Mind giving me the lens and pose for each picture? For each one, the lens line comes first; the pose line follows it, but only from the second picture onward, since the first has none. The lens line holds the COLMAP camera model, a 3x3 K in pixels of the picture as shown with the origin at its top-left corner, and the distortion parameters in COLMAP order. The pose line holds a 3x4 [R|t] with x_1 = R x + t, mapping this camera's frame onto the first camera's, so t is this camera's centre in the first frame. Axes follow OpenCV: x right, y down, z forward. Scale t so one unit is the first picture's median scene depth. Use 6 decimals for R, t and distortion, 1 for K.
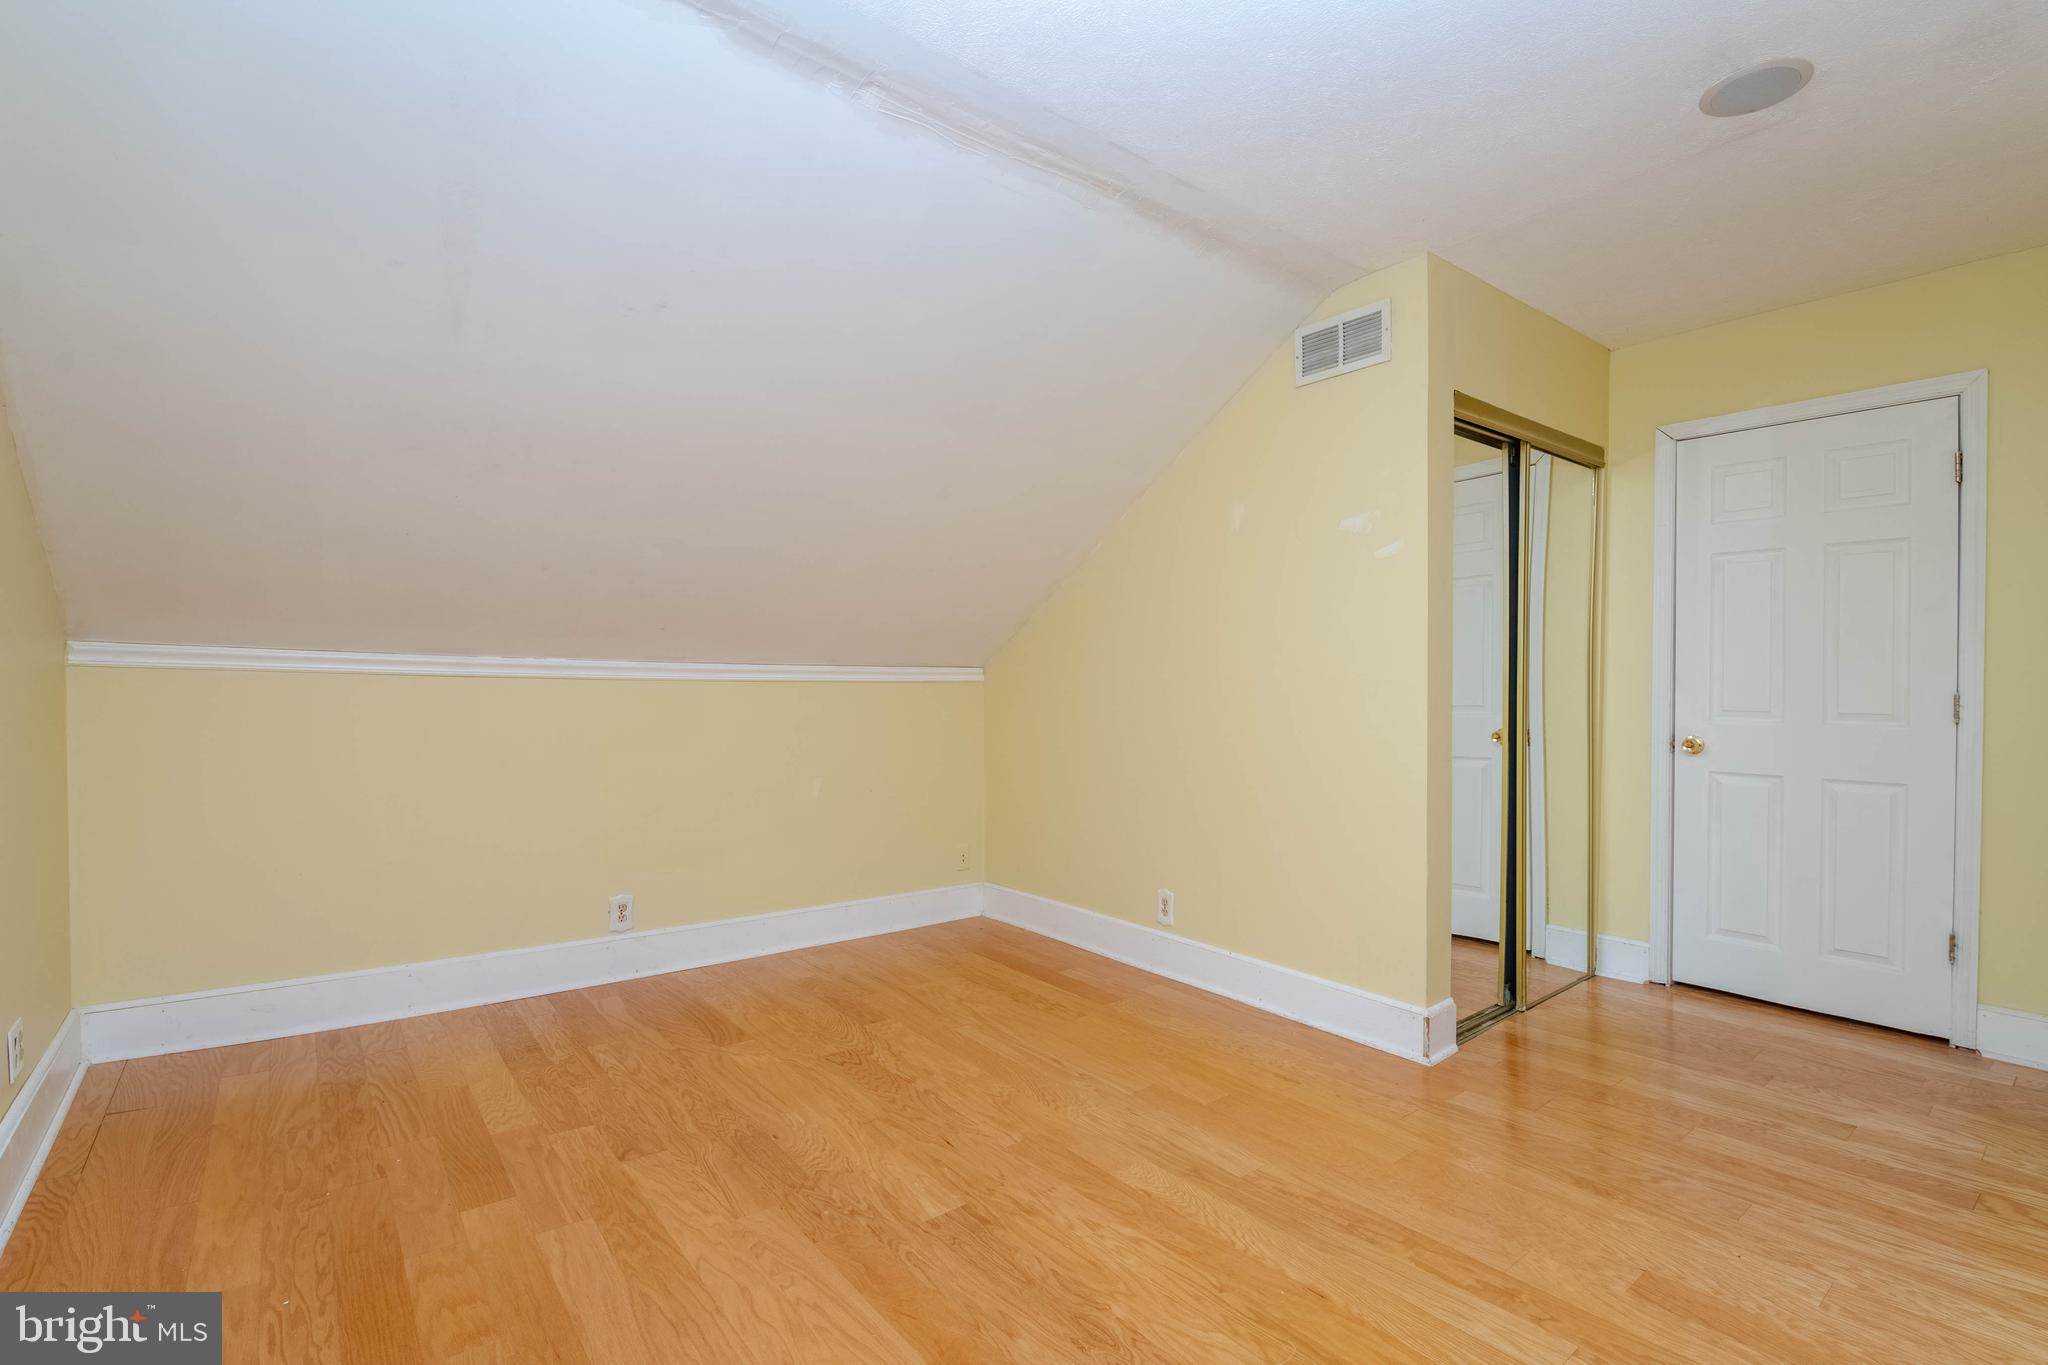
lens RADIAL K [[964.1, 0, 1026.5], [0, 964.1, 691.5], [0, 0, 1]] dist [-0.000423, -0.000105]
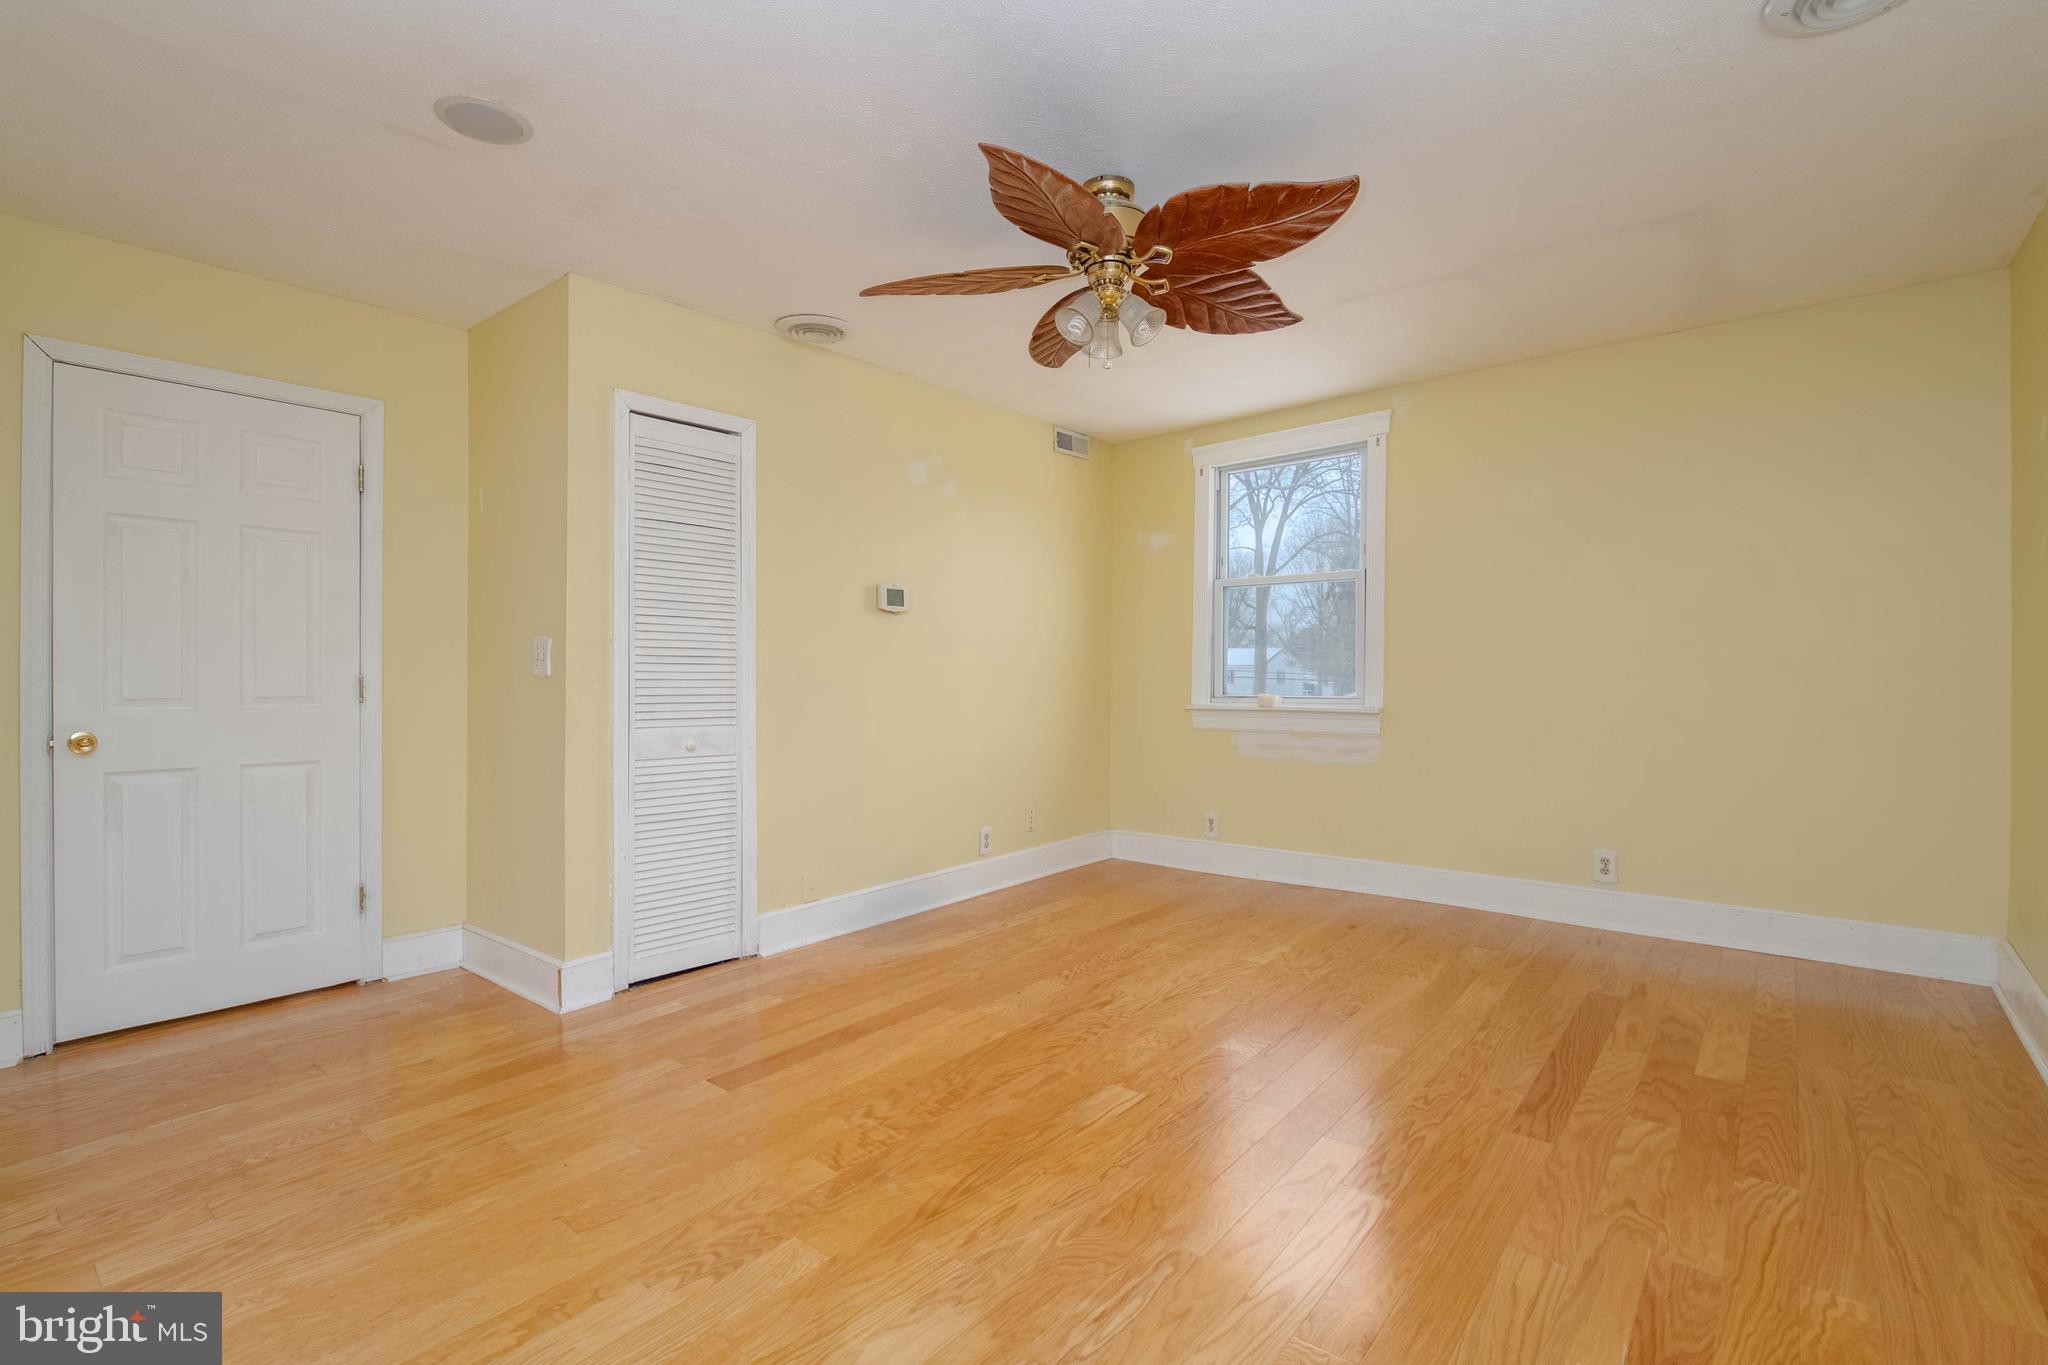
lens RADIAL K [[971.5, 0, 1025.8], [0, 971.5, 673.5], [0, 0, 1]] dist [-0.000736, -0.000189]
pose [[-0.221221, -0.000985, 0.975223, -0.339645], [0.011758, 0.999924, 0.003677, 0.004033], [-0.975153, 0.012280, -0.221192, 0.484753]]
